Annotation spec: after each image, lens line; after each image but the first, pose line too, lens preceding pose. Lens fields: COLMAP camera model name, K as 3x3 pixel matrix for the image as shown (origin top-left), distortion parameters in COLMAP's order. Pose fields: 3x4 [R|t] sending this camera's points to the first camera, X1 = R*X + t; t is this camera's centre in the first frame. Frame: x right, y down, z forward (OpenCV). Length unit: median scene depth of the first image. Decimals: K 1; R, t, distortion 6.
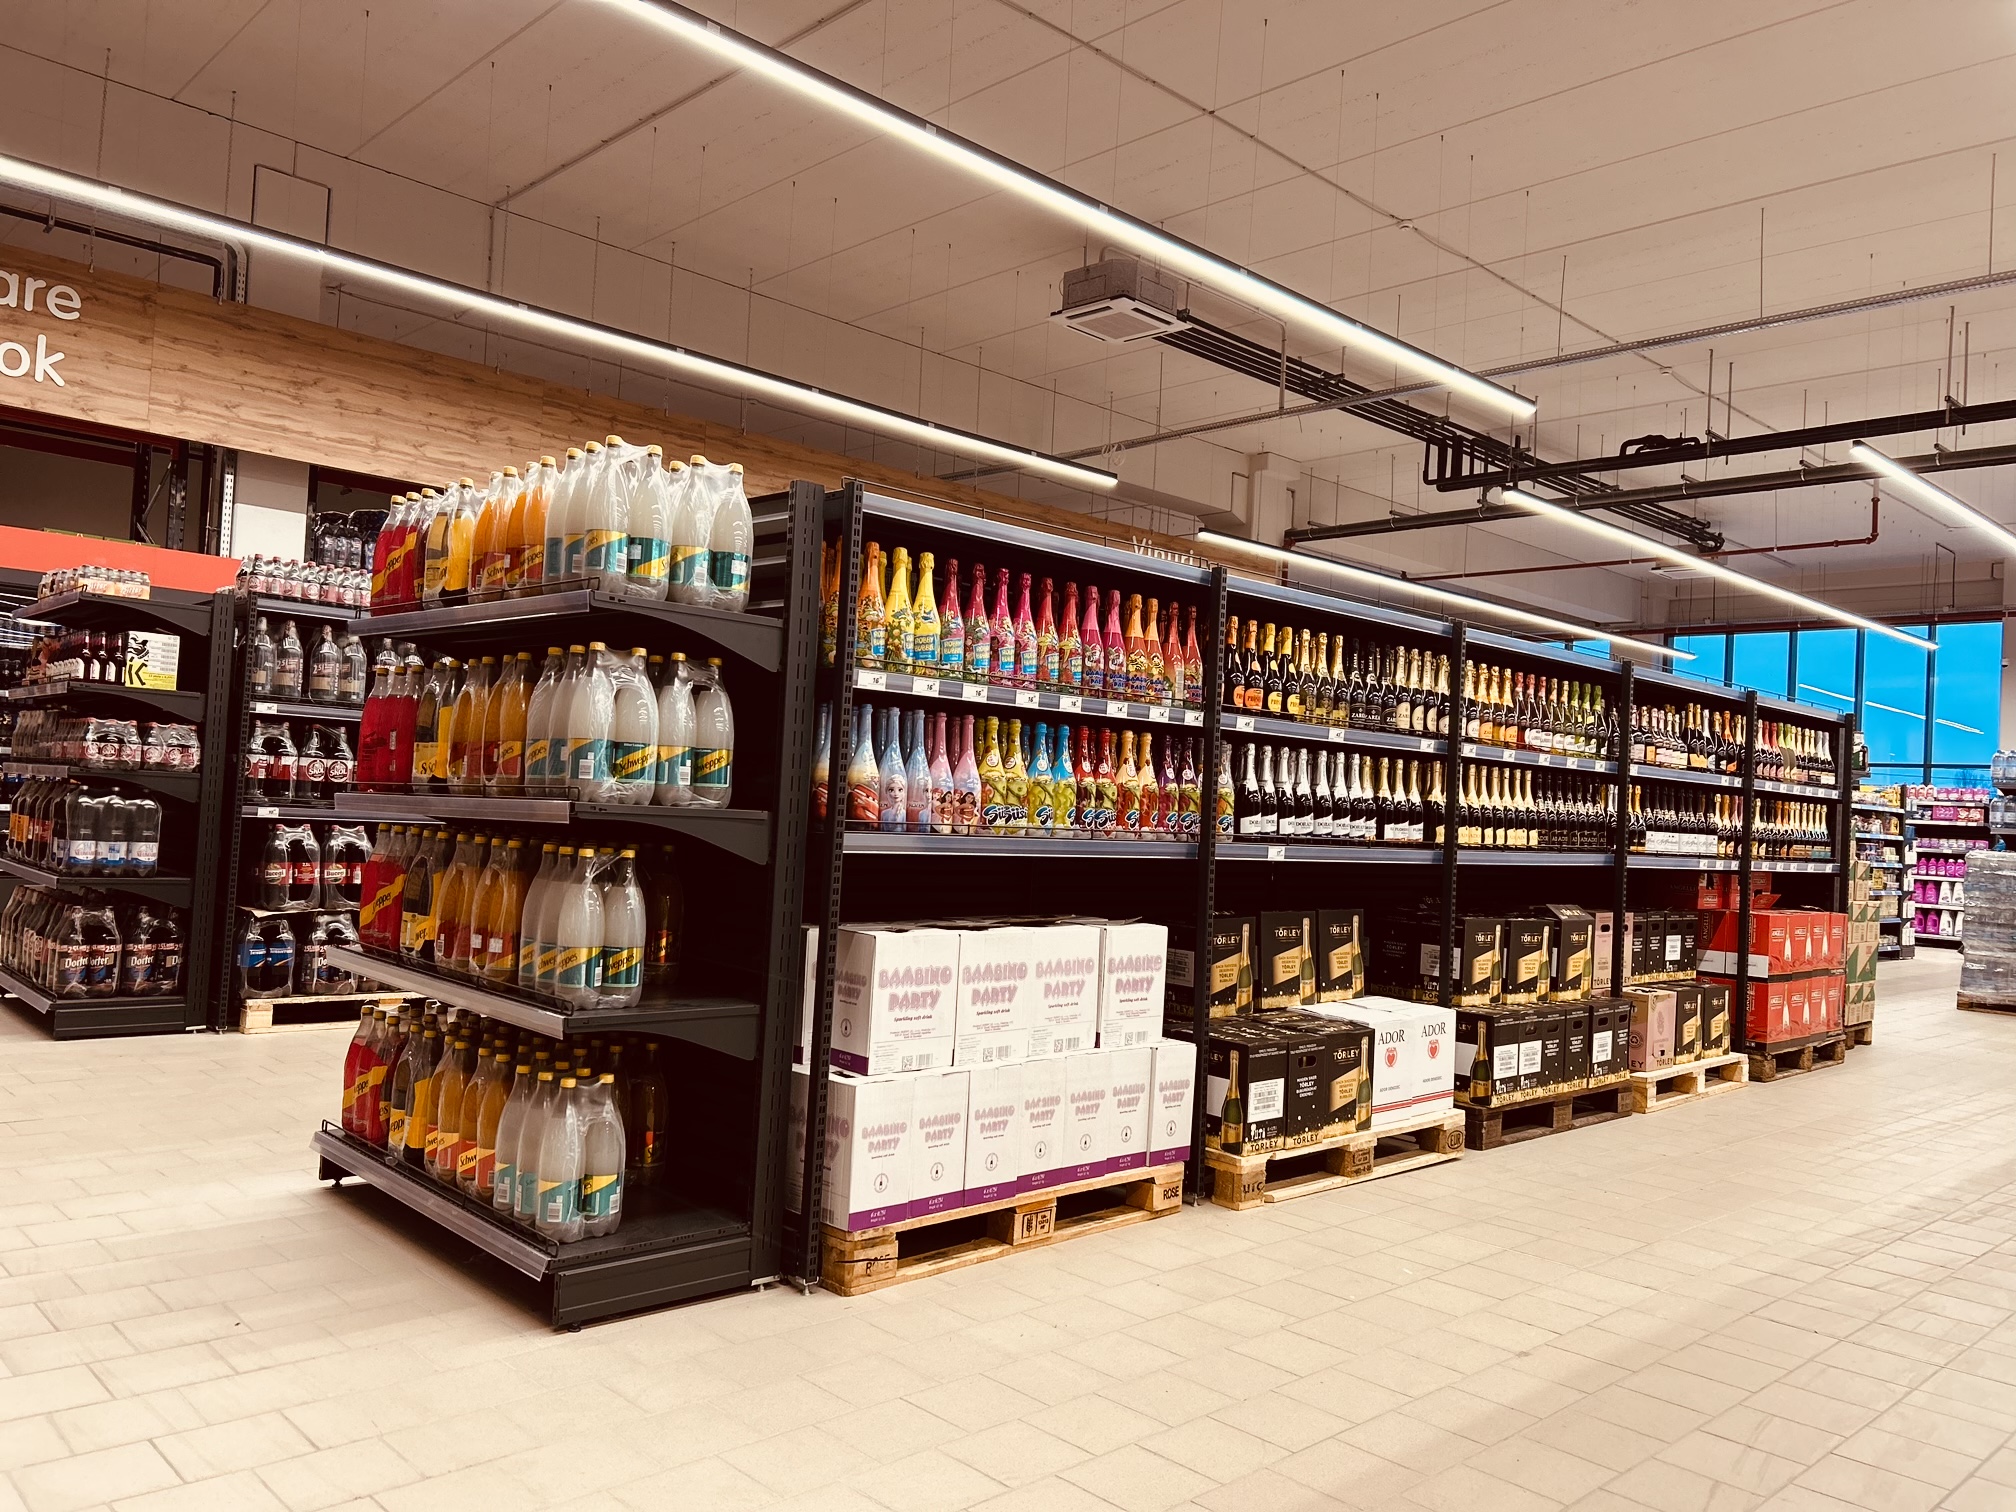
lens RADIAL K [[1519.8, 0, 1006.9], [0, 1519.8, 752.0], [0, 0, 1]] dist [0.052191, -0.034722]
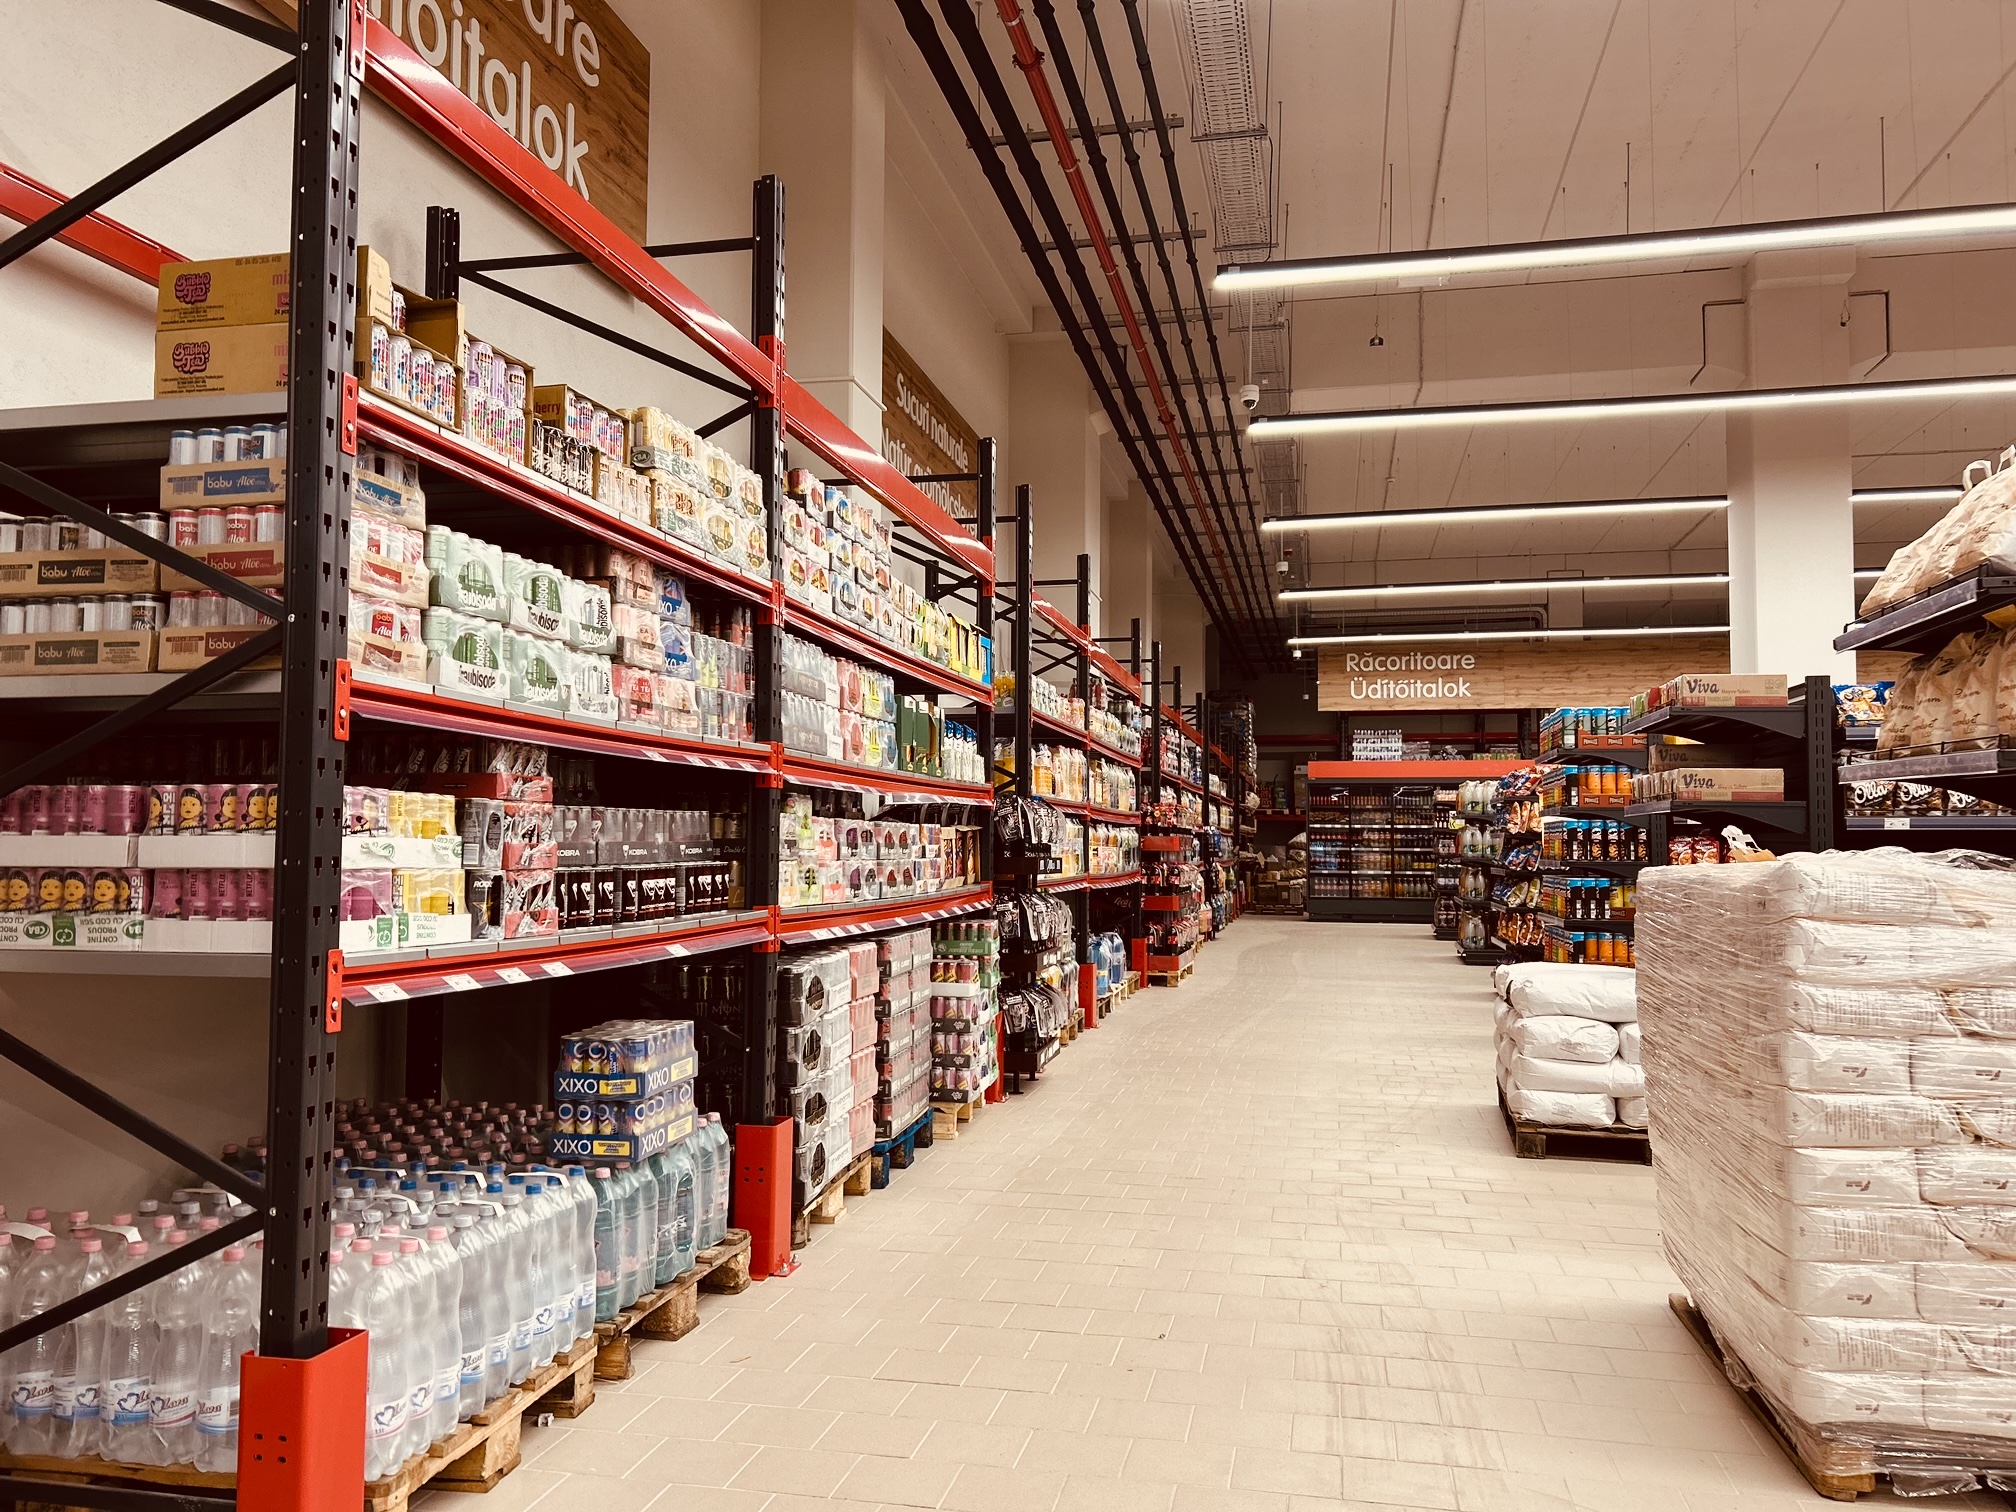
lens RADIAL K [[1519.8, 0, 1005.3], [0, 1519.8, 759.0], [0, 0, 1]] dist [0.052191, -0.034722]
pose [[0.562185, -0.095505, -0.821478, 0.927627], [0.052672, 0.995428, -0.079681, 0.009640], [0.825332, 0.001527, 0.564645, -0.939053]]
